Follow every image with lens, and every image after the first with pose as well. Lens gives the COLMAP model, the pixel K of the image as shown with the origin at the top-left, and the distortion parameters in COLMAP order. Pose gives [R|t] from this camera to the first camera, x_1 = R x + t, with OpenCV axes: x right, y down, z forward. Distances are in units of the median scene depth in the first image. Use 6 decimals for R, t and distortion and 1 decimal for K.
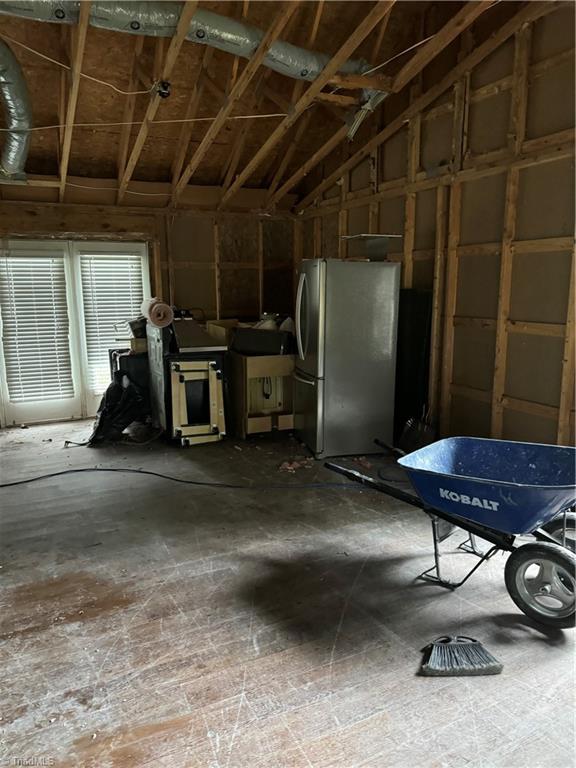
lens RADIAL K [[530.4, 0, 283.9], [0, 530.4, 383.3], [0, 0, 1]] dist [0.110638, -0.174388]
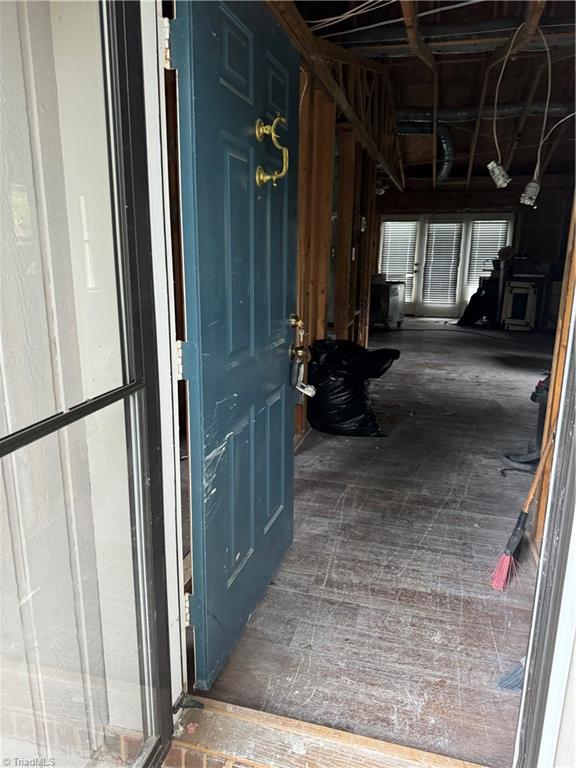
lens RADIAL K [[535.1, 0, 287.5], [0, 535.1, 373.0], [0, 0, 1]] dist [0.108993, -0.186863]
pose [[0.747894, 0.165264, -0.642917, 0.483160], [-0.136016, 0.986116, 0.095259, 0.200613], [0.649733, 0.016203, 0.759989, -0.899694]]
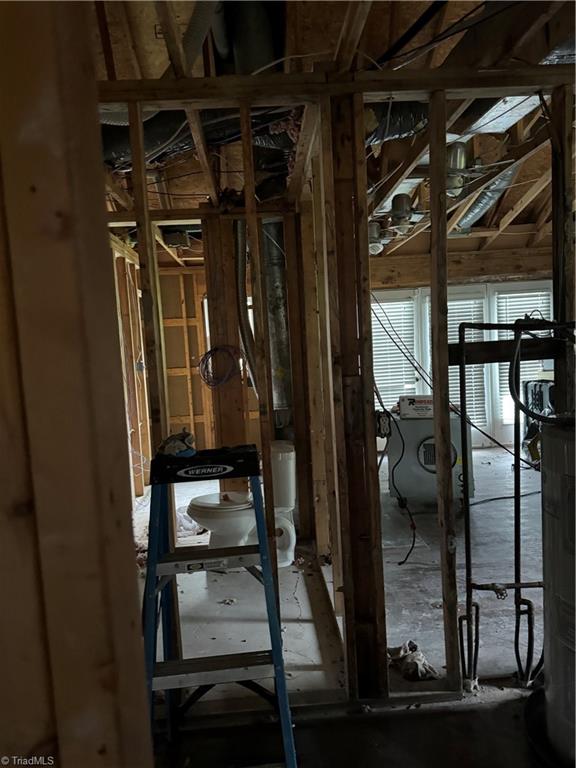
lens RADIAL K [[530.4, 0, 283.9], [0, 530.4, 383.3], [0, 0, 1]] dist [0.110638, -0.174388]
pose [[0.921098, -0.015363, -0.389028, -0.448144], [-0.018409, 0.996385, -0.082935, 0.048127], [0.388896, 0.083553, 0.917485, -0.194330]]
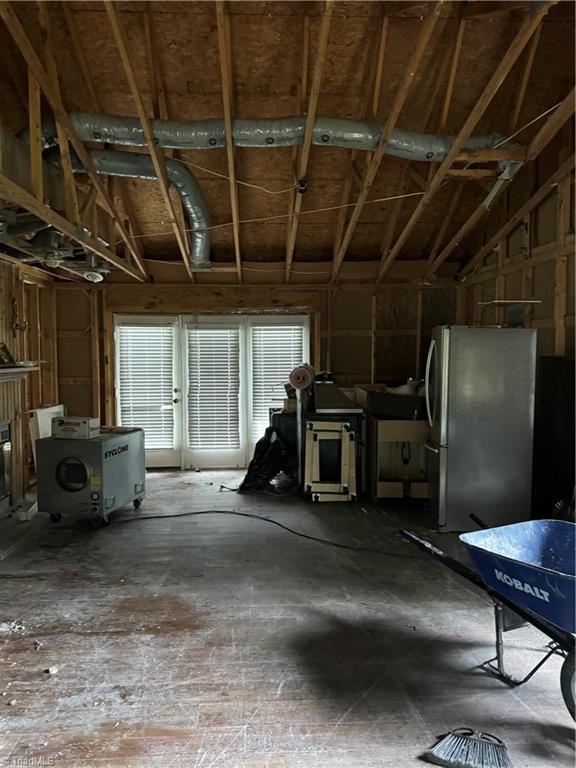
lens RADIAL K [[530.4, 0, 283.9], [0, 530.4, 383.3], [0, 0, 1]] dist [0.110638, -0.174388]
pose [[0.921635, 0.026098, -0.387179, 0.170708], [-0.072332, 0.991804, -0.105325, 0.000684], [0.381257, 0.125076, 0.915969, -0.020297]]
